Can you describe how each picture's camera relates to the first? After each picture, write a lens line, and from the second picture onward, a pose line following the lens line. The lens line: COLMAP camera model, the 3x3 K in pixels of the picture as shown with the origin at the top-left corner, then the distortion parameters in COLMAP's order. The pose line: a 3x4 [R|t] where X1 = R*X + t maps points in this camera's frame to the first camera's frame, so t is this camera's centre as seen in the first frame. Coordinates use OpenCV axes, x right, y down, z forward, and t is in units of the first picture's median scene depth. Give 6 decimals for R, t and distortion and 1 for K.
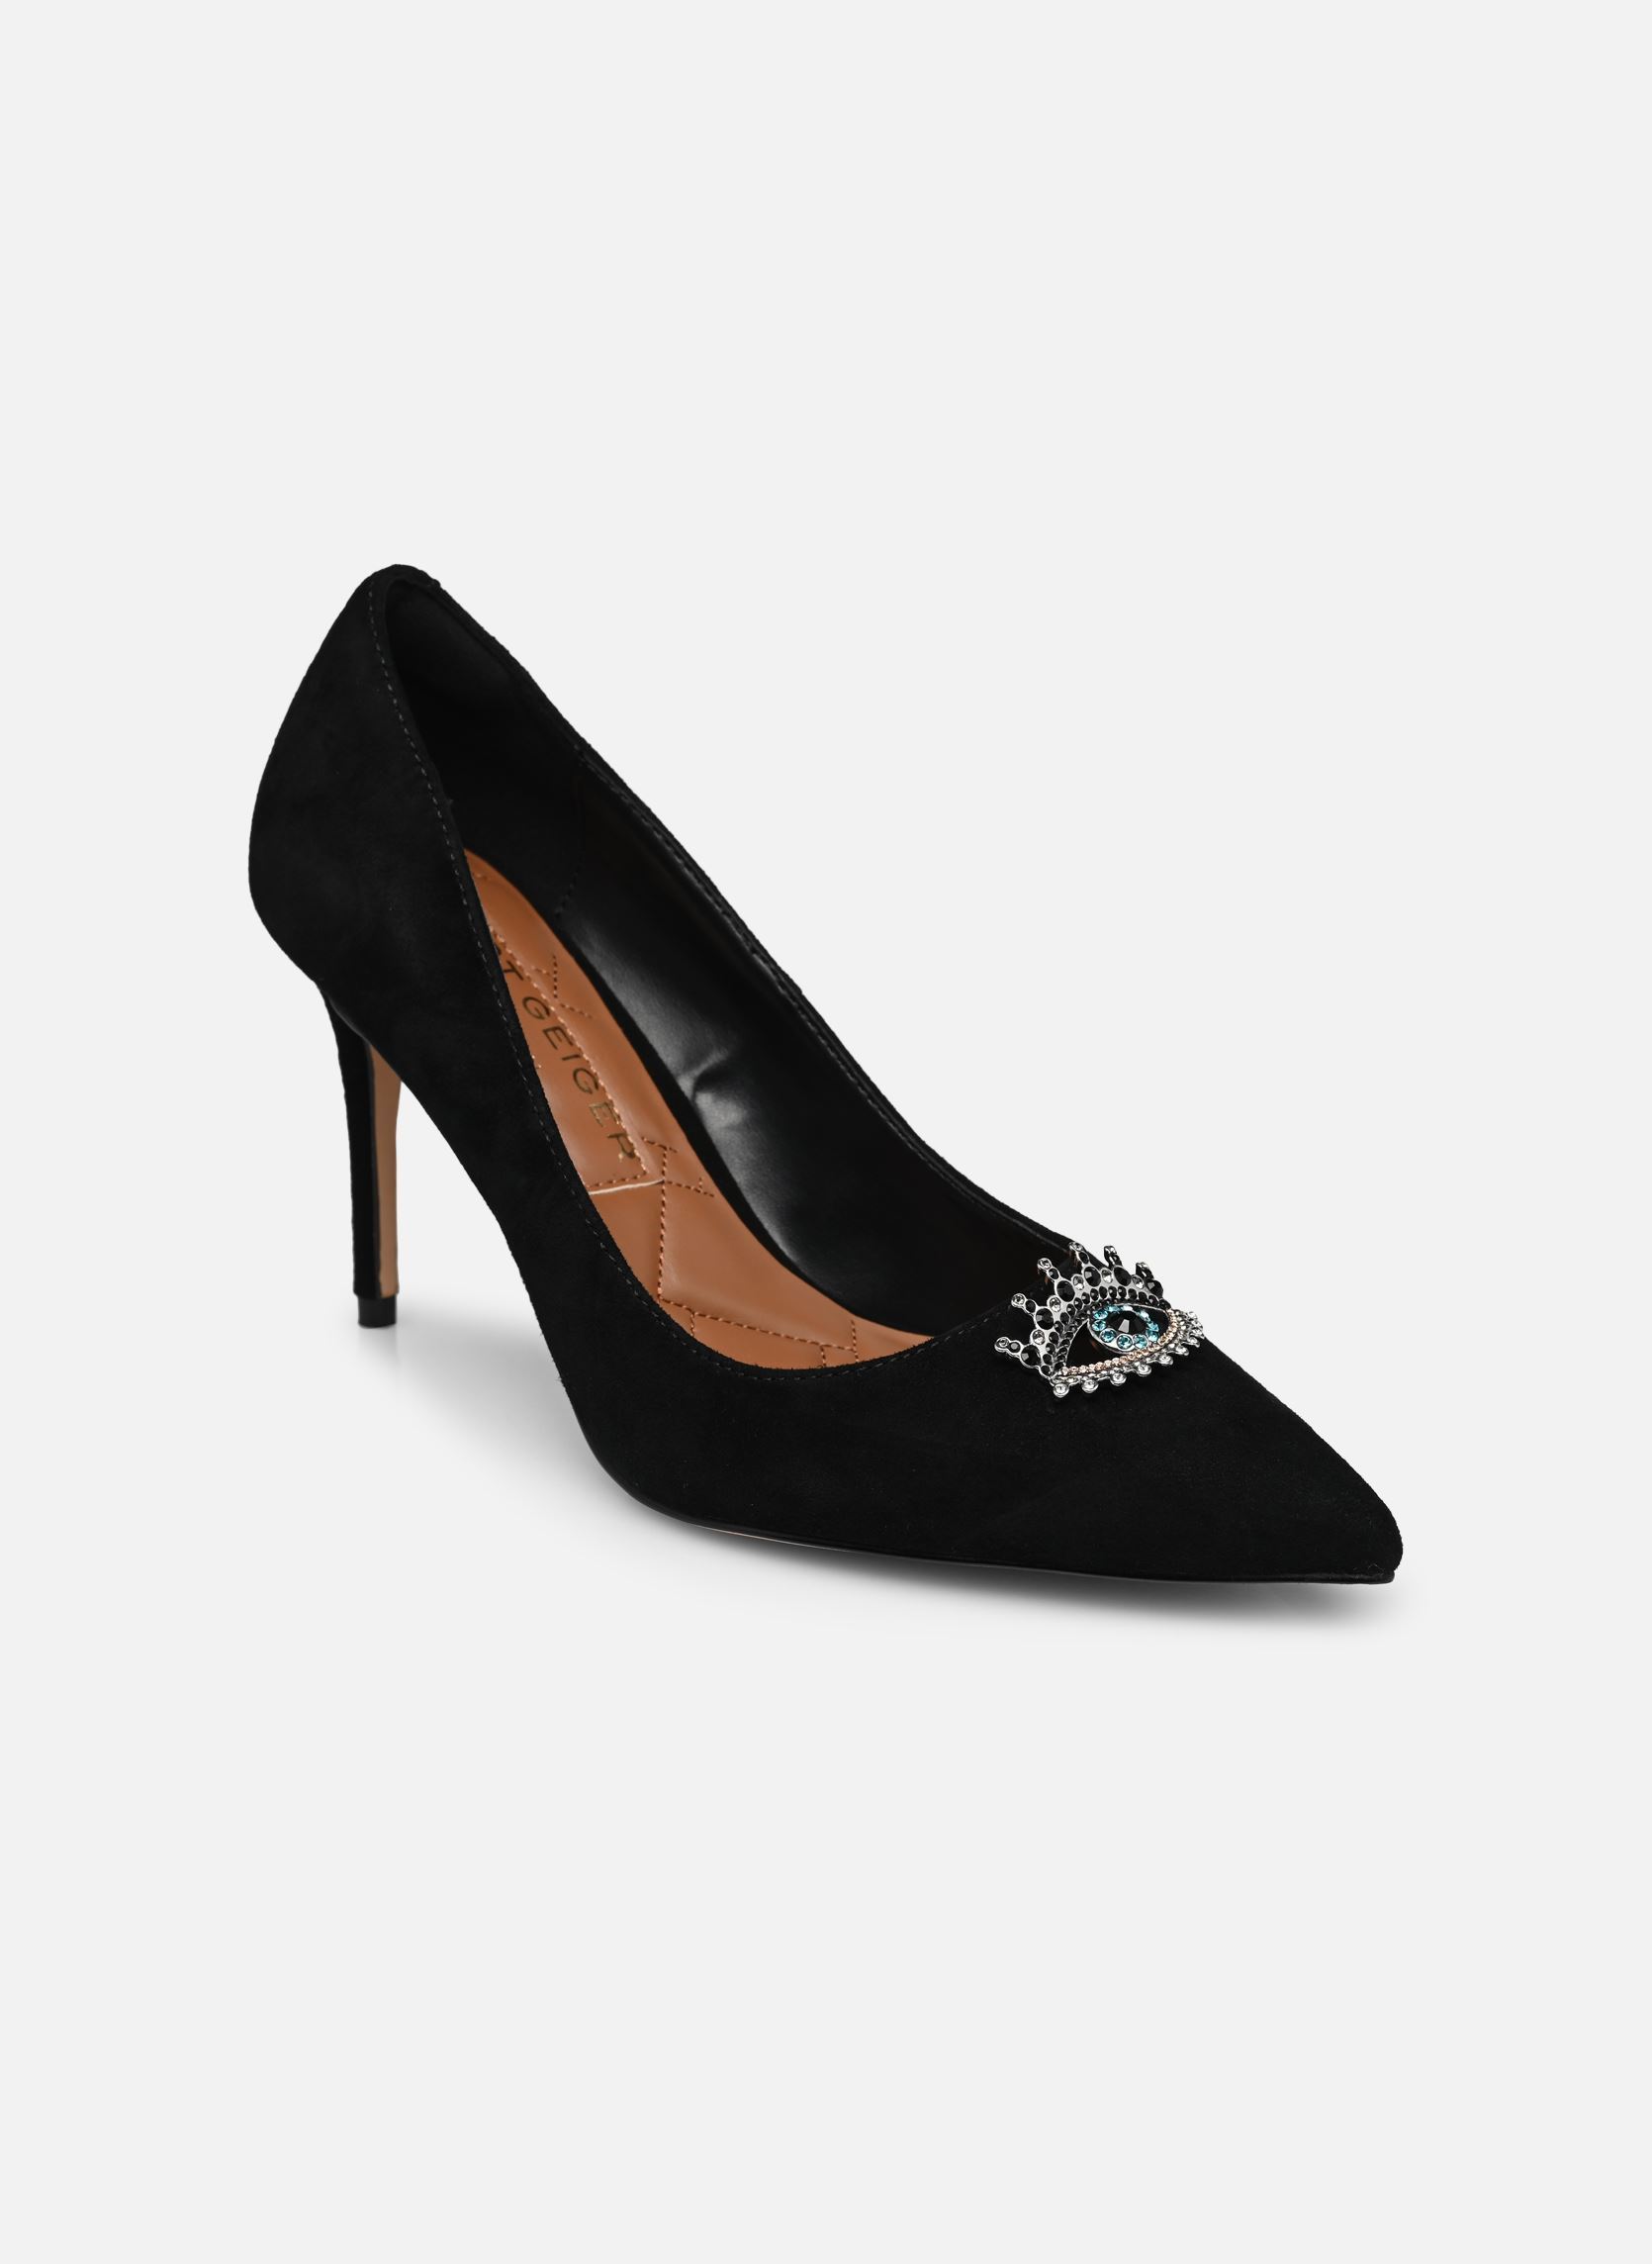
lens RADIAL K [[11011.3, 0, 823.2], [0, 11011.3, 1130.9], [0, 0, 1]] dist [0.460687, 0.000000]
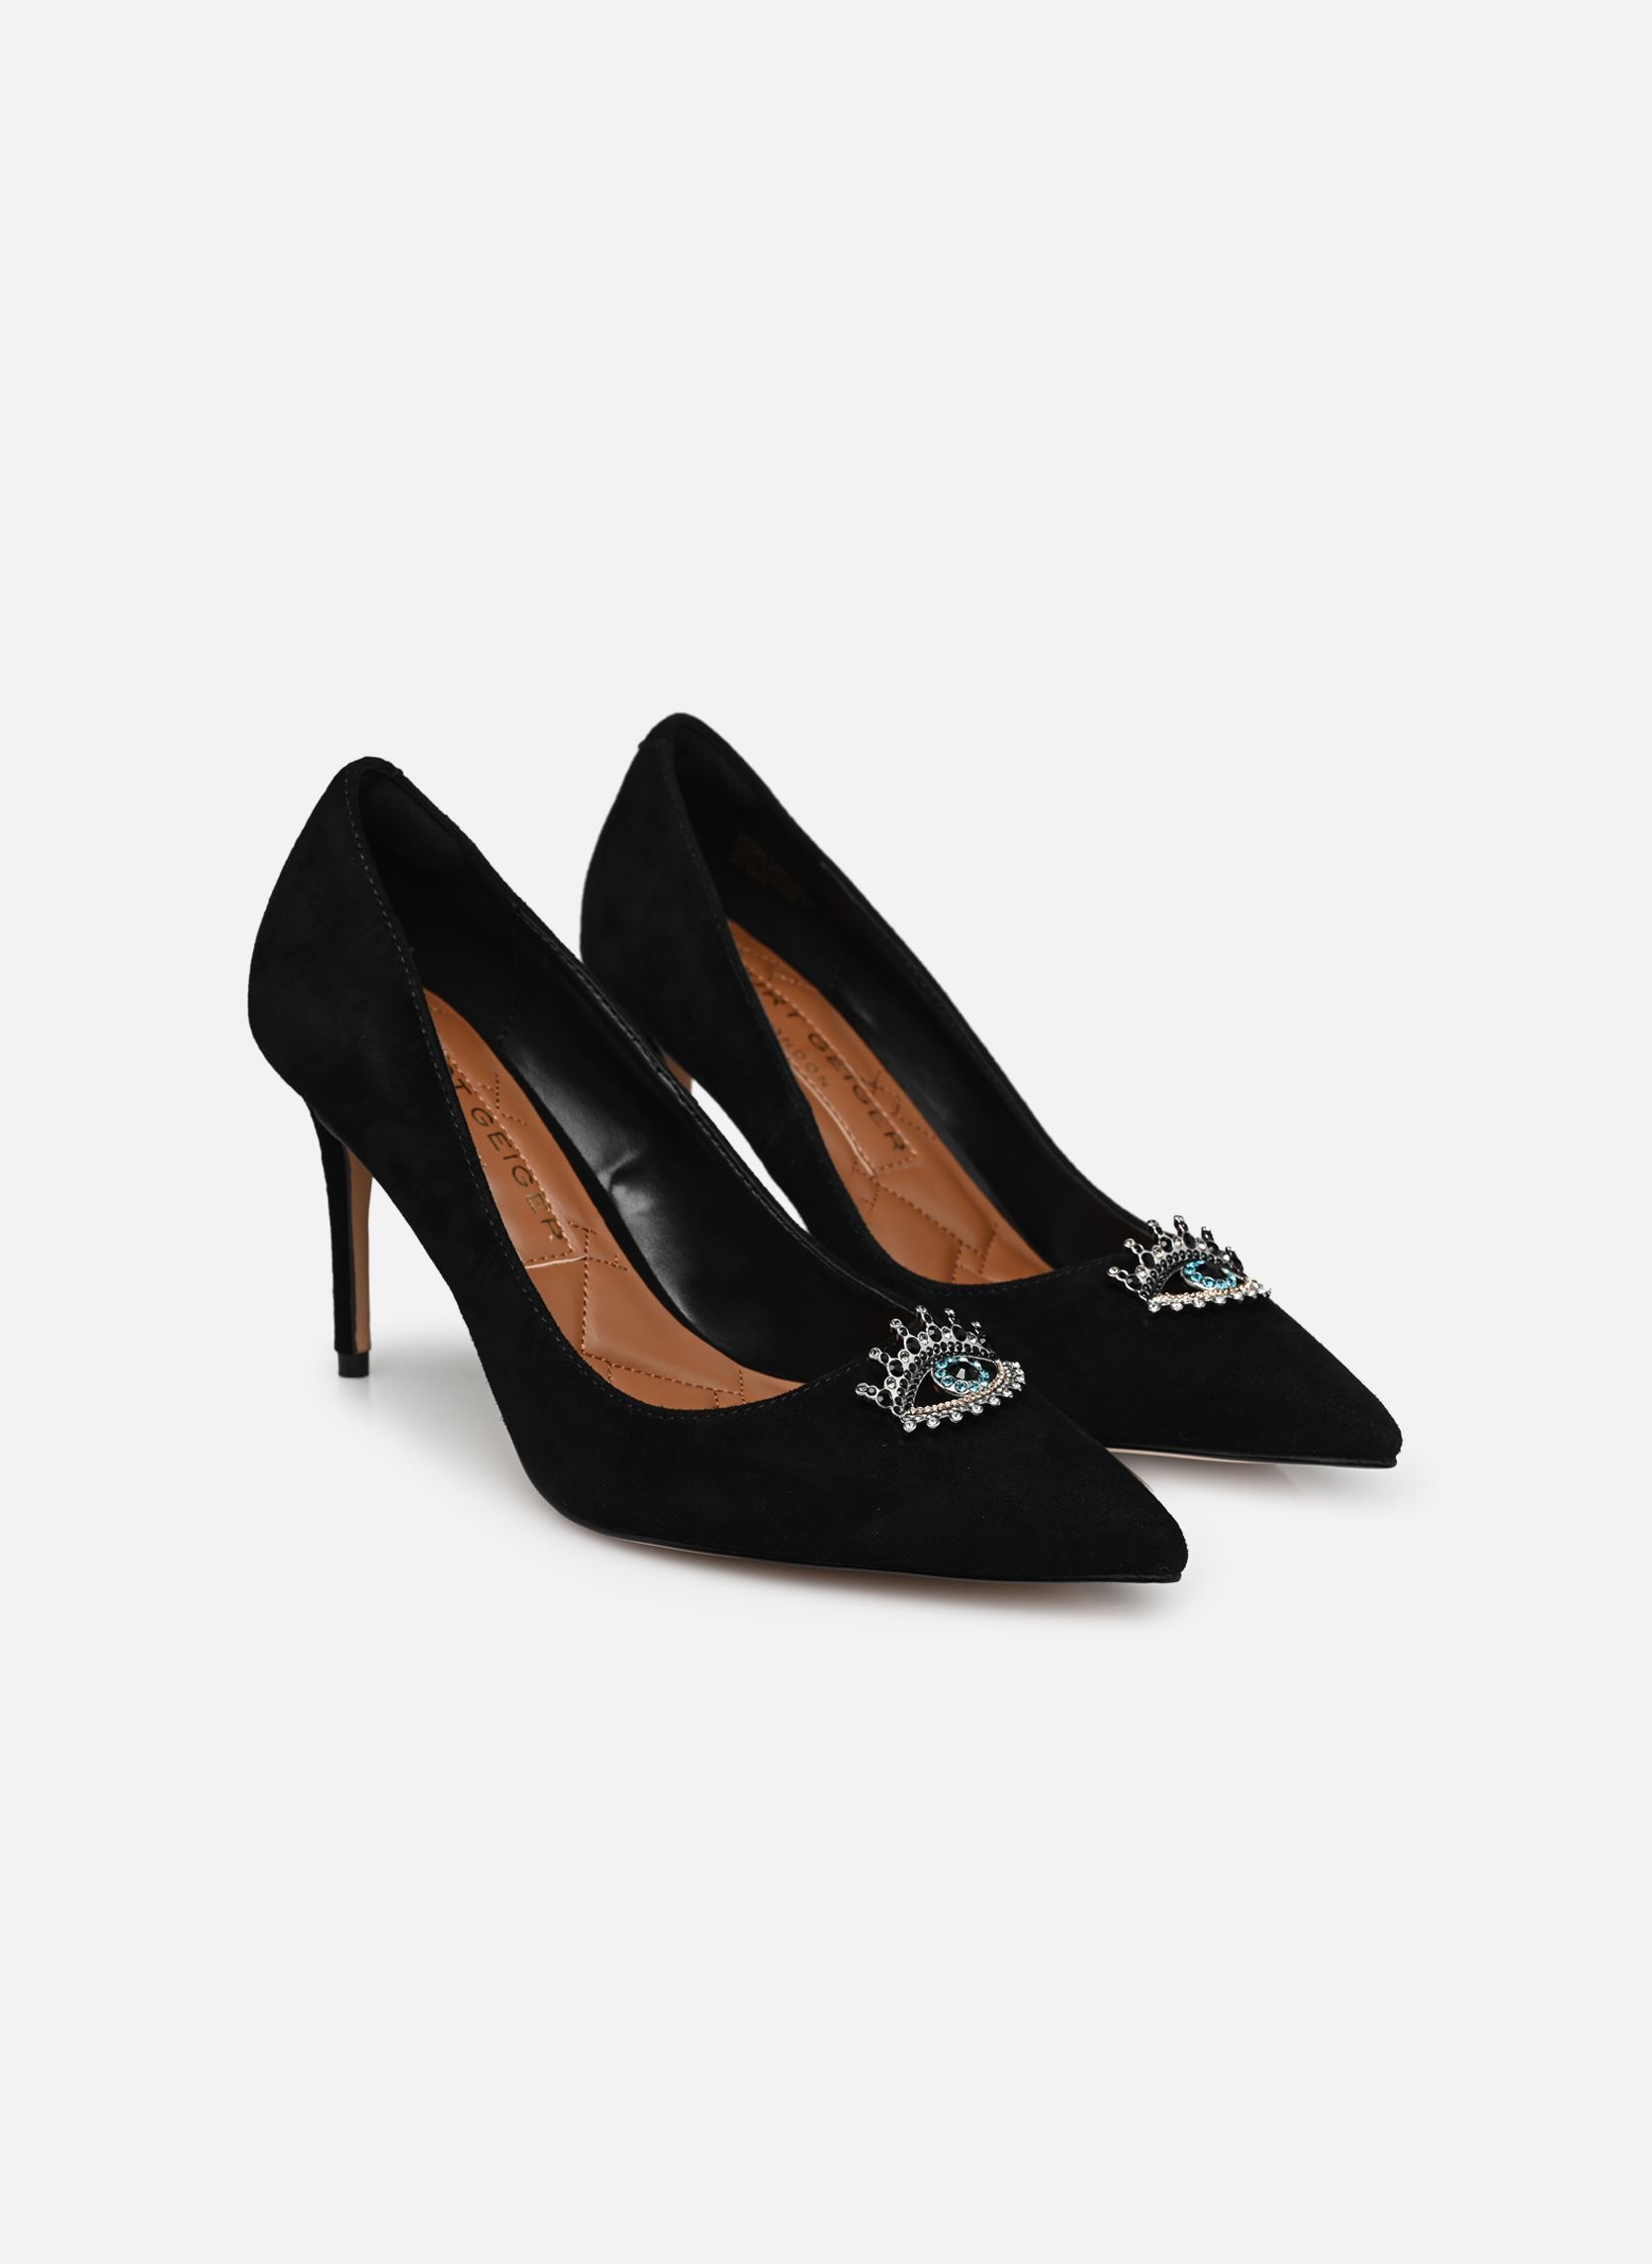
lens RADIAL K [[11011.3, 0, 830.0], [0, 11011.3, 1131.9], [0, 0, 1]] dist [0.460687, 0.000000]
pose [[0.999984, -0.003461, 0.004425, 0.007345], [0.003469, 0.999993, -0.001599, -0.007394], [-0.004419, 0.001614, 0.999989, -0.230371]]
